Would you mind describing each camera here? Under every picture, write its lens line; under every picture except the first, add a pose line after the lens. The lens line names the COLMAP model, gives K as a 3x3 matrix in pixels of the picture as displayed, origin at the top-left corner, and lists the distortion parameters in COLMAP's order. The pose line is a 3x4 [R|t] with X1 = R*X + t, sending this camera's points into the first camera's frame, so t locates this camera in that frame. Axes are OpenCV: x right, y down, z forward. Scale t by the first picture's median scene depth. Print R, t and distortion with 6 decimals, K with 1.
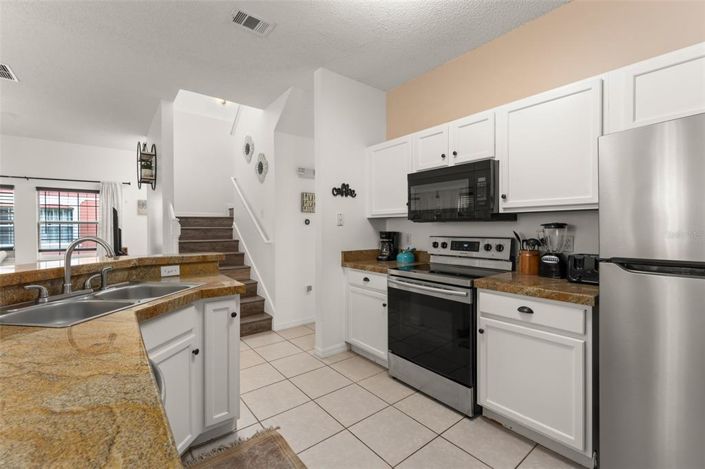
lens RADIAL K [[305.5, 0, 354.1], [0, 305.5, 227.4], [0, 0, 1]] dist [0.000956, -0.000114]
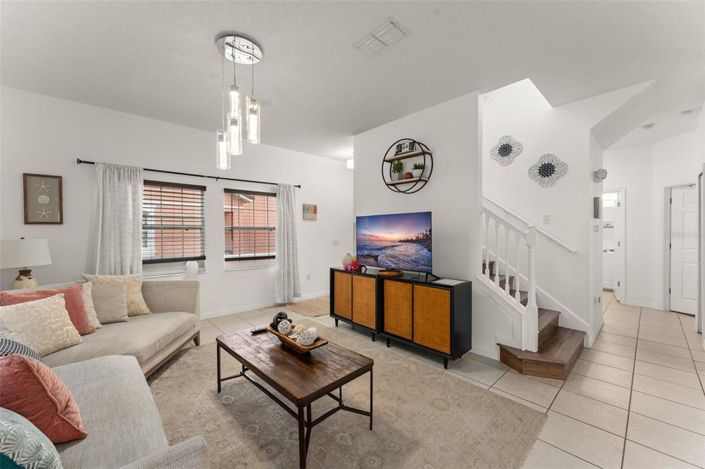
lens RADIAL K [[280.1, 0, 351.5], [0, 280.1, 229.1], [0, 0, 1]] dist [-0.001574, -0.000110]
pose [[0.997494, 0.000666, 0.070742, -0.716954], [0.000077, 0.999945, -0.010507, -0.004457], [-0.070745, 0.010486, 0.997439, 0.154229]]
